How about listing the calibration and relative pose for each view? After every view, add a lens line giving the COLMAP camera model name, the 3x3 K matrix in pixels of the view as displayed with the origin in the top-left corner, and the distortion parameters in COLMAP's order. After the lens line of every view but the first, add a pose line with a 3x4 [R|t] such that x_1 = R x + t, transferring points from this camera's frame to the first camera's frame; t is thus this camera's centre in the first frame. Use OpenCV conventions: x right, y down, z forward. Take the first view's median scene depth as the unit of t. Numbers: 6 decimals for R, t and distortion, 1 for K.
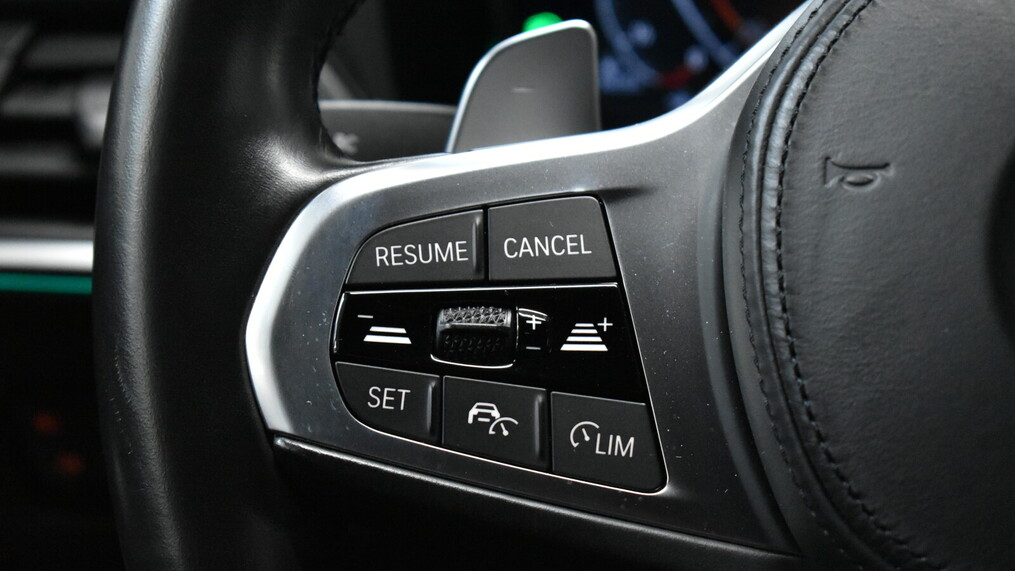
lens RADIAL K [[2278.9, 0, 507.5], [0, 2278.9, 285.5], [0, 0, 1]] dist [0.014346, 0.044104]
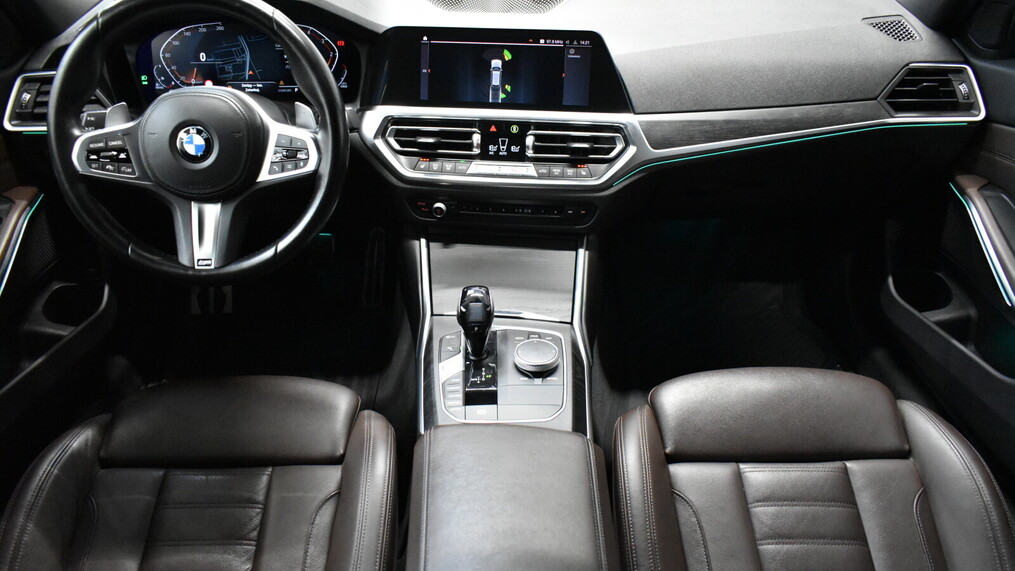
lens RADIAL K [[772.0, 0, 507.5], [0, 772.0, 285.5], [0, 0, 1]] dist [-0.027815, 0.014788]
pose [[0.966015, -0.098491, 0.238988, 0.604626], [0.016091, 0.945684, 0.324687, -0.365951], [-0.257986, -0.309807, 0.915130, -1.731134]]
